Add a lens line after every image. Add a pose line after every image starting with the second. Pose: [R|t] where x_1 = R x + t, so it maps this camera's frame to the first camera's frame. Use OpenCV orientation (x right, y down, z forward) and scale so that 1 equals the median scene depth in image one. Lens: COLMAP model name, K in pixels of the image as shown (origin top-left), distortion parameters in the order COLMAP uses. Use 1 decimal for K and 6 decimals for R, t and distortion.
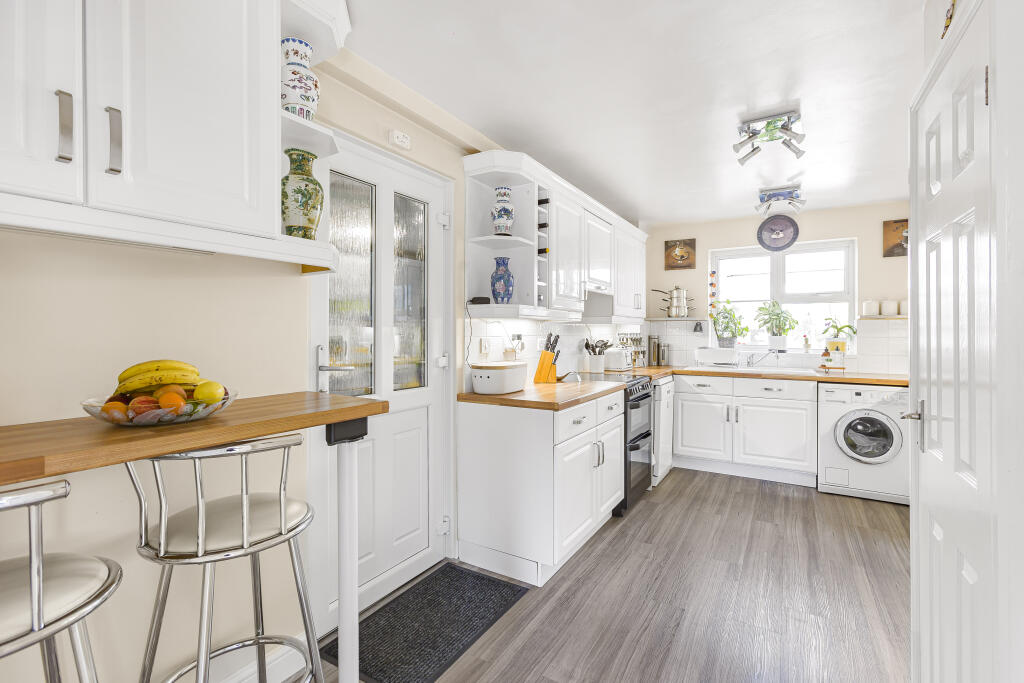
lens RADIAL K [[457.5, 0, 519.7], [0, 457.5, 332.0], [0, 0, 1]] dist [-0.008749, 0.002653]
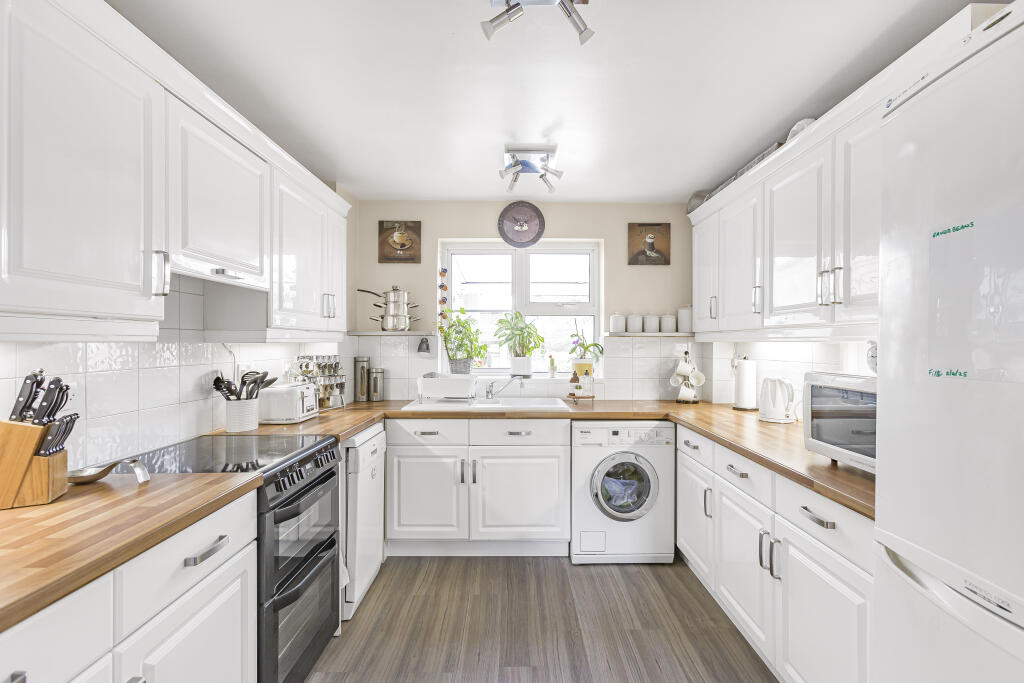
lens RADIAL K [[457.5, 0, 514.8], [0, 457.5, 340.2], [0, 0, 1]] dist [-0.008749, 0.002653]
pose [[0.857069, 0.000741, 0.515201, 0.163574], [0.000618, 0.999997, -0.002467, -0.018684], [-0.515201, 0.002433, 0.857066, 0.357115]]
